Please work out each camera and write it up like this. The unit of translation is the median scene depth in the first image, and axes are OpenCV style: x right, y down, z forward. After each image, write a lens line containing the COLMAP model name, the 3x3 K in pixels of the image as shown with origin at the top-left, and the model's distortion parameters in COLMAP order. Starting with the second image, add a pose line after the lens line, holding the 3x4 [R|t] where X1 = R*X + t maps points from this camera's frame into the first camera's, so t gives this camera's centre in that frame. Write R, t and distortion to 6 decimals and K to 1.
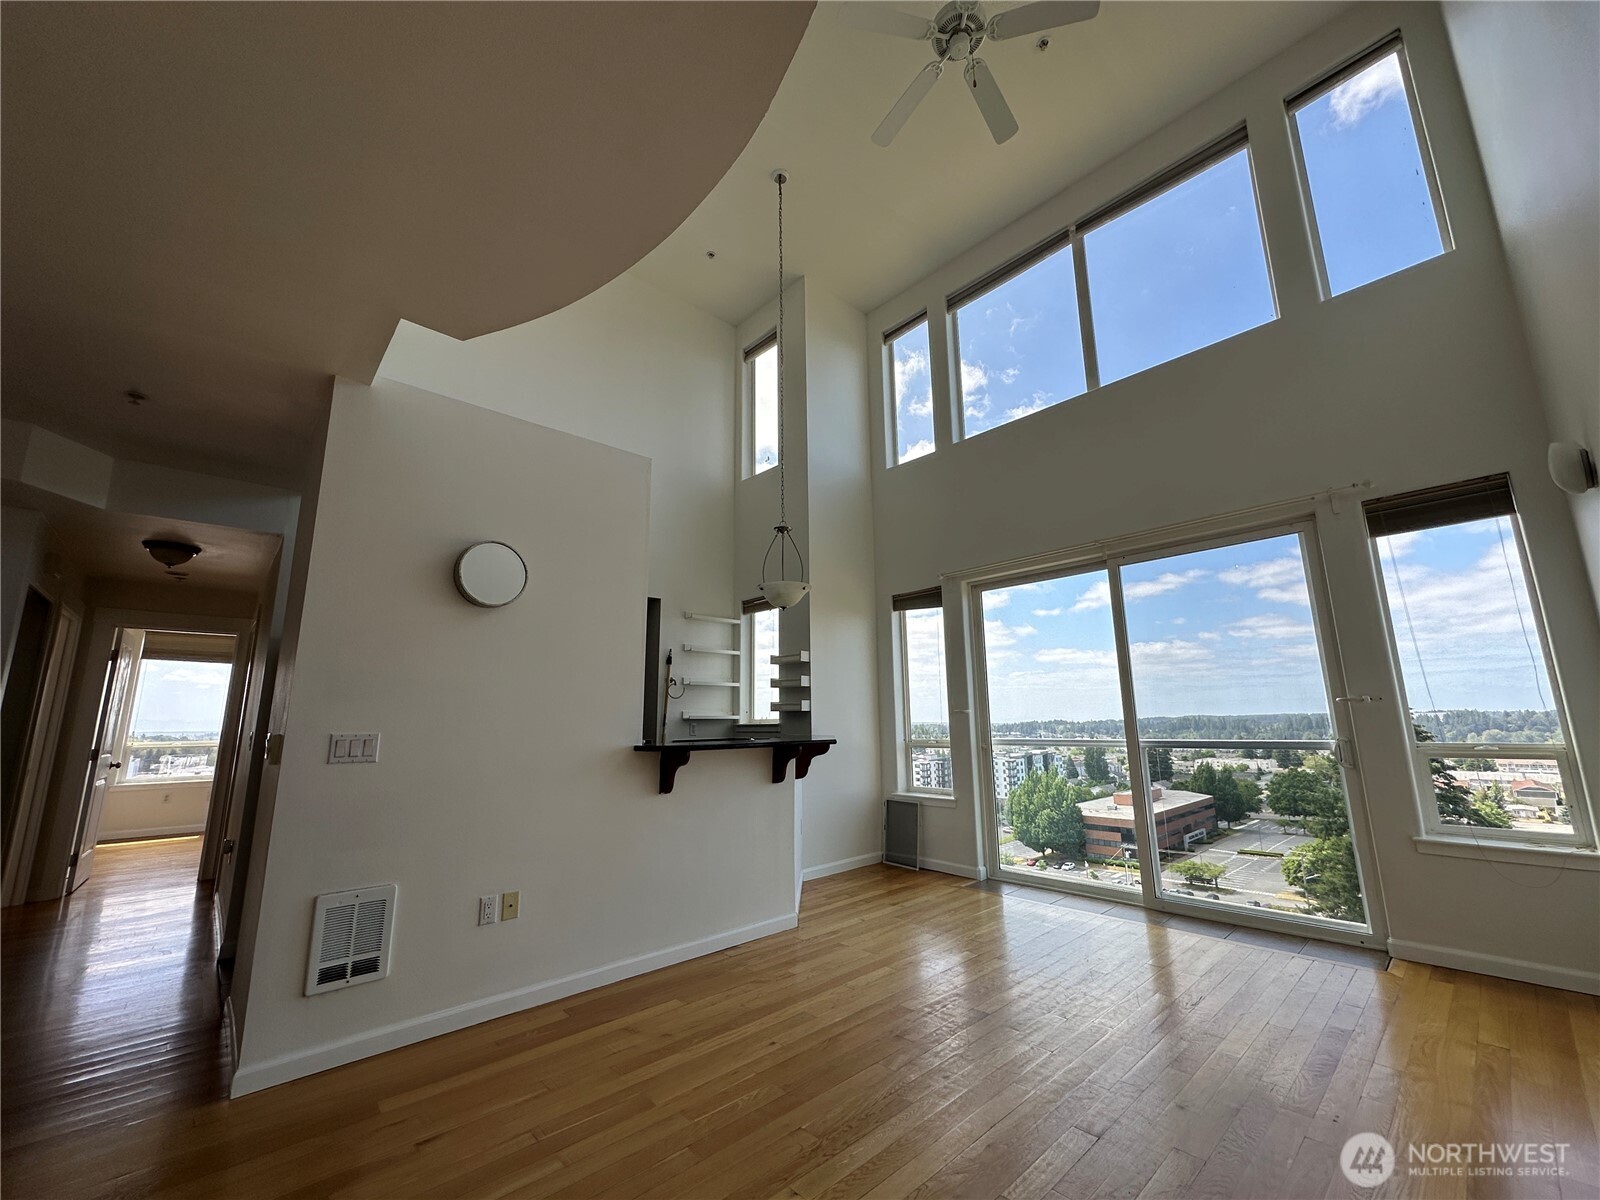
lens RADIAL K [[636.7, 0, 799.4], [0, 636.7, 608.2], [0, 0, 1]] dist [-0.002521, 0.000846]
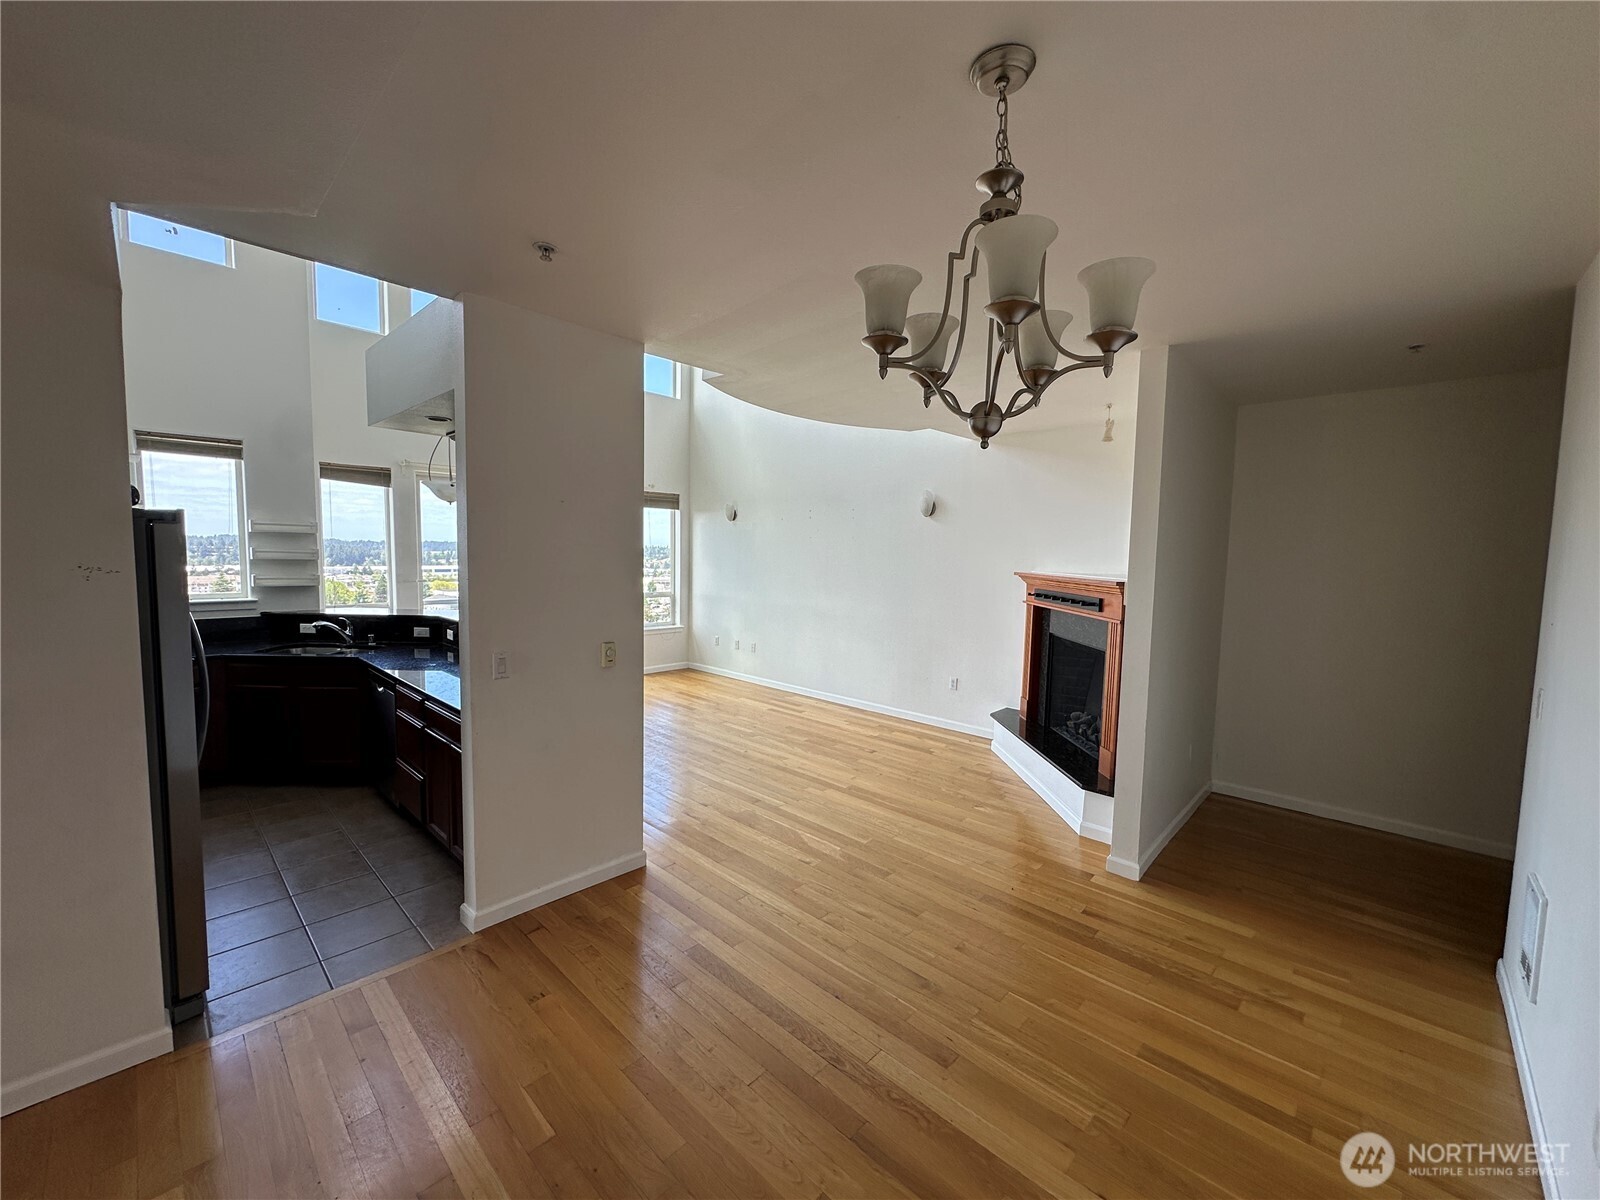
lens RADIAL K [[636.7, 0, 812.6], [0, 636.7, 600.1], [0, 0, 1]] dist [-0.002521, 0.000846]
pose [[-0.069843, -0.060627, 0.995714, -1.250473], [-0.199616, 0.978813, 0.045596, -0.010071], [-0.977382, -0.195576, -0.080465, 0.434151]]
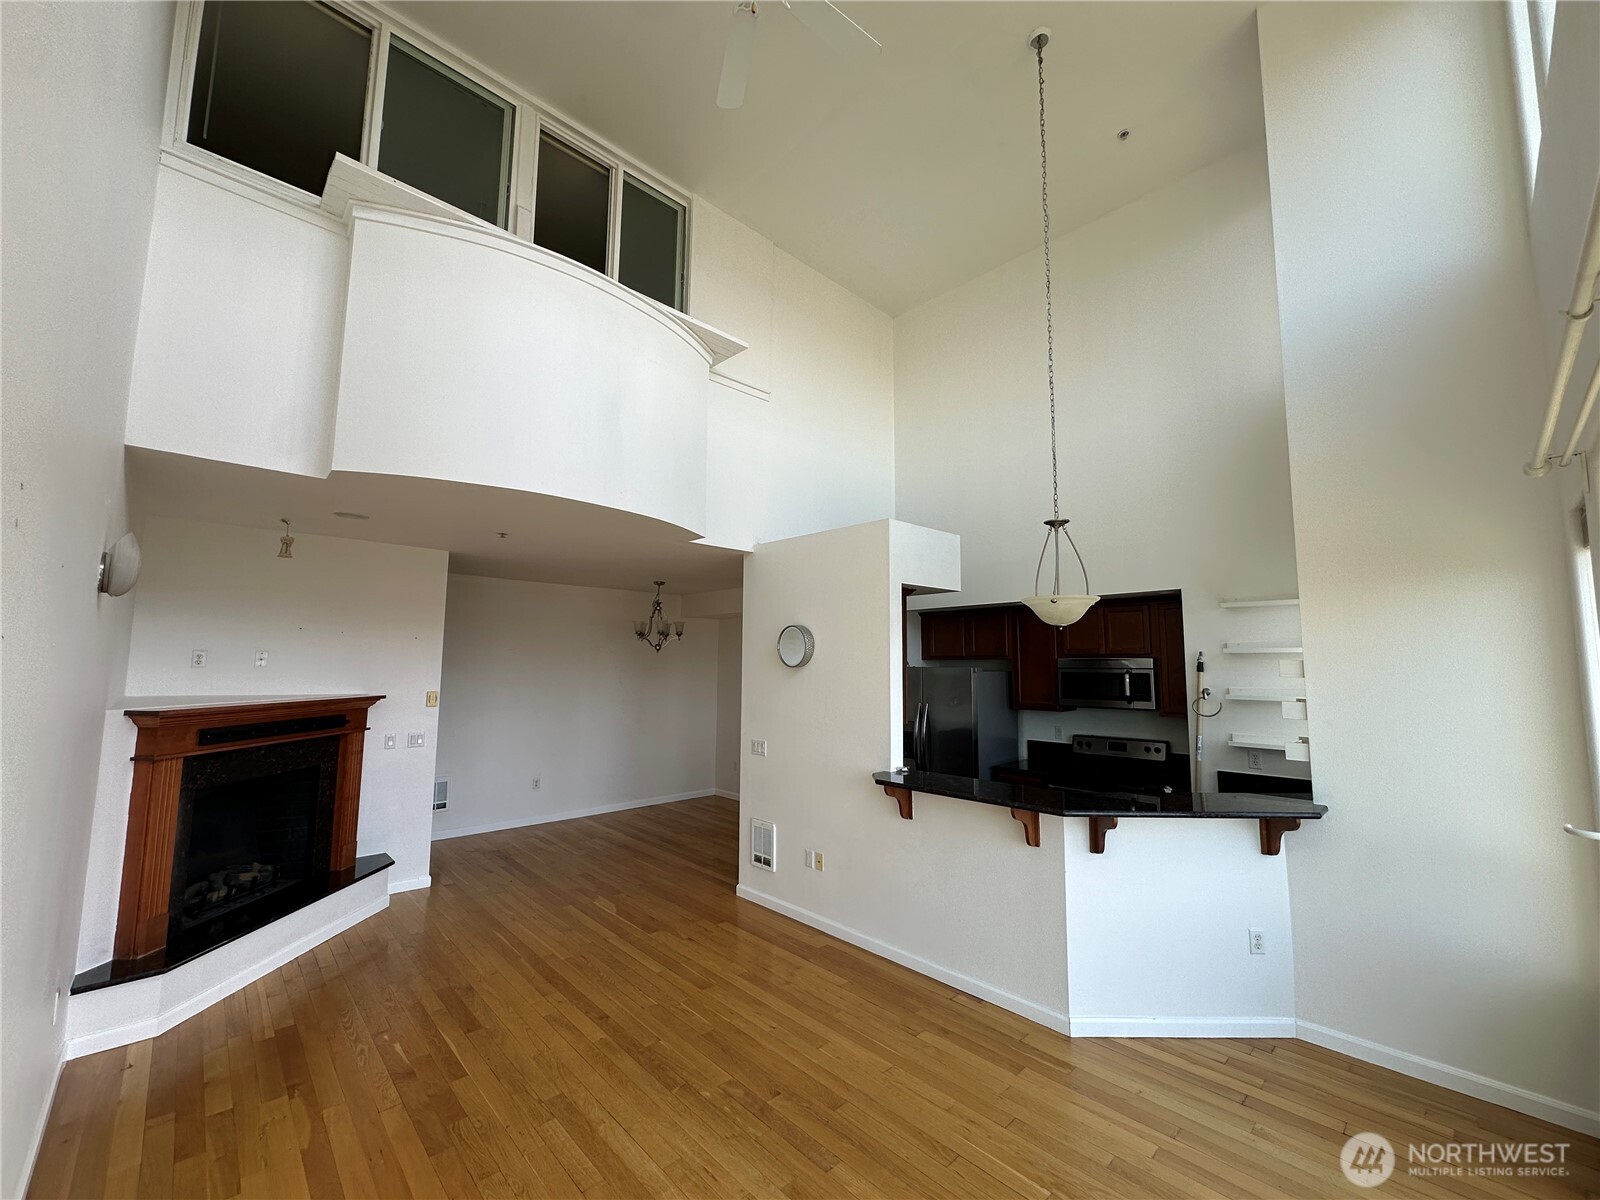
lens RADIAL K [[636.7, 0, 801.4], [0, 636.7, 608.0], [0, 0, 1]] dist [-0.002521, 0.000846]
pose [[0.014767, -0.077507, -0.996882, 0.766469], [0.173213, 0.982116, -0.073793, -0.020456], [0.984774, -0.171583, 0.027928, 0.690625]]
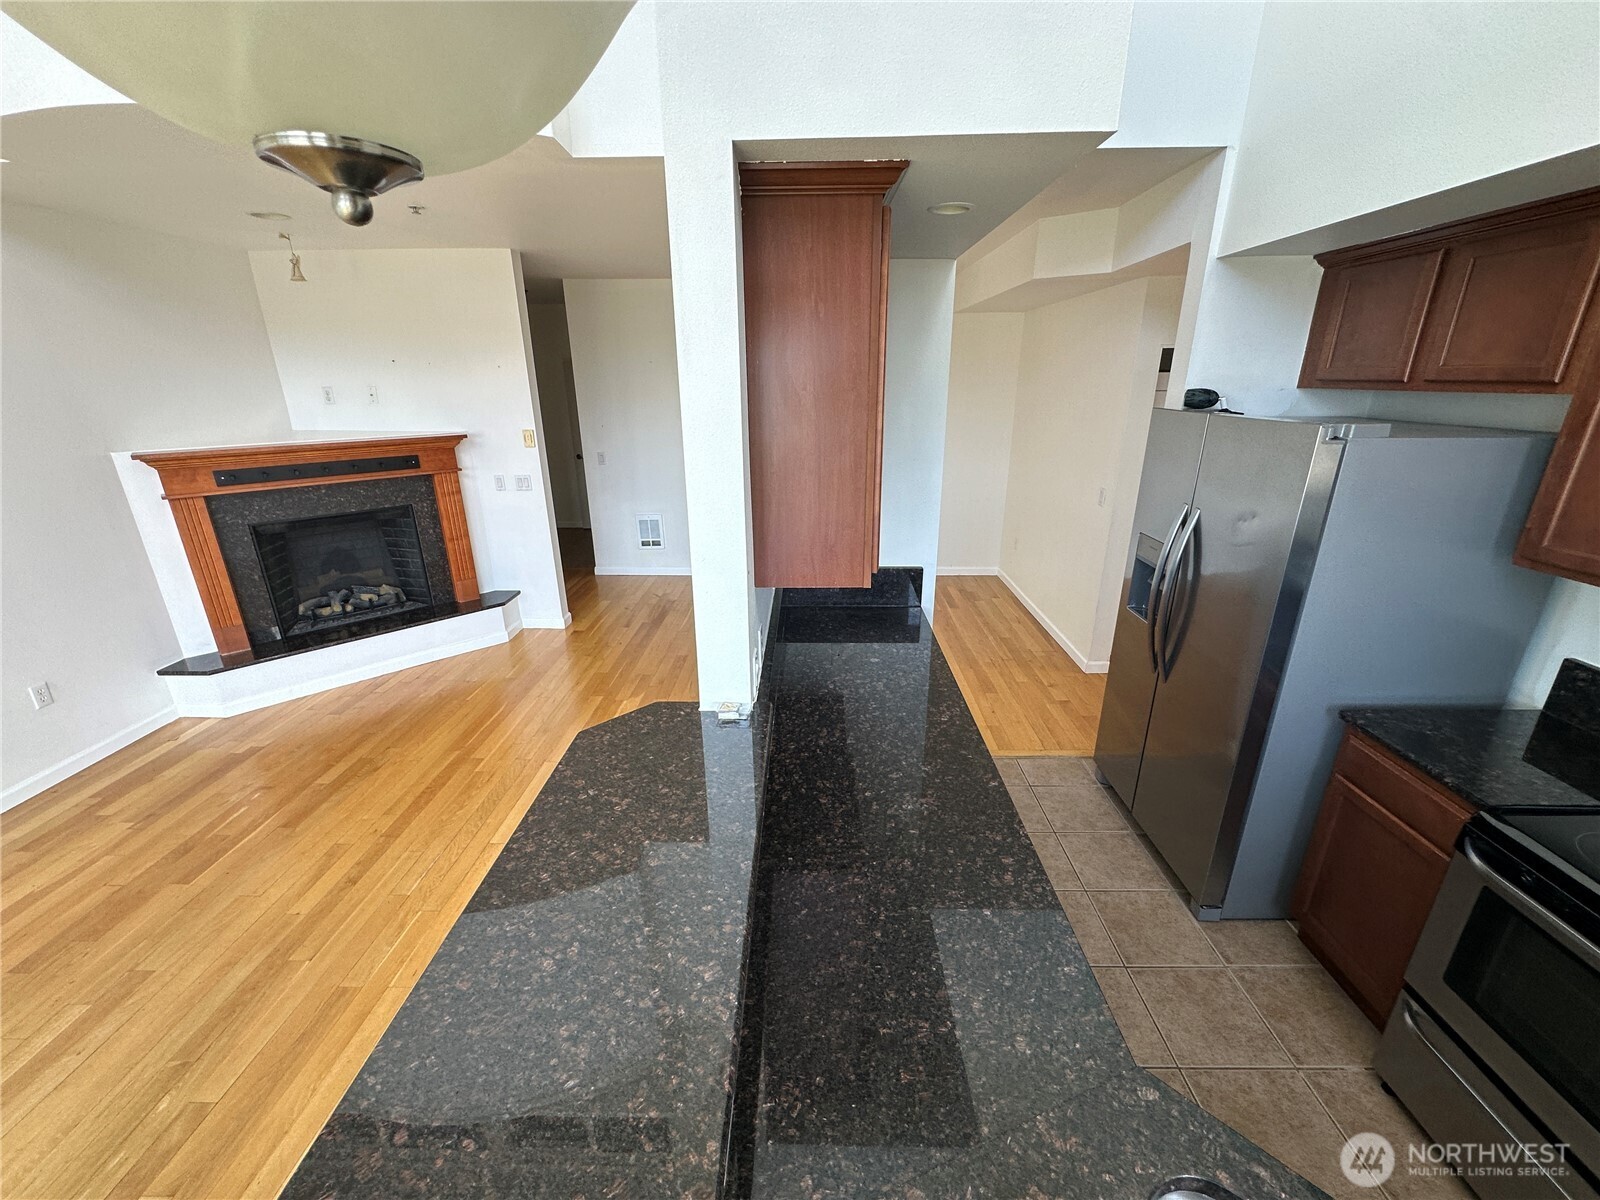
lens RADIAL K [[636.7, 0, 796.2], [0, 636.7, 600.9], [0, 0, 1]] dist [-0.002521, 0.000846]
pose [[-0.698396, 0.257308, -0.667859, -0.001509], [0.148104, 0.964900, 0.216874, 0.039145], [0.700220, 0.052551, -0.711990, 1.110666]]
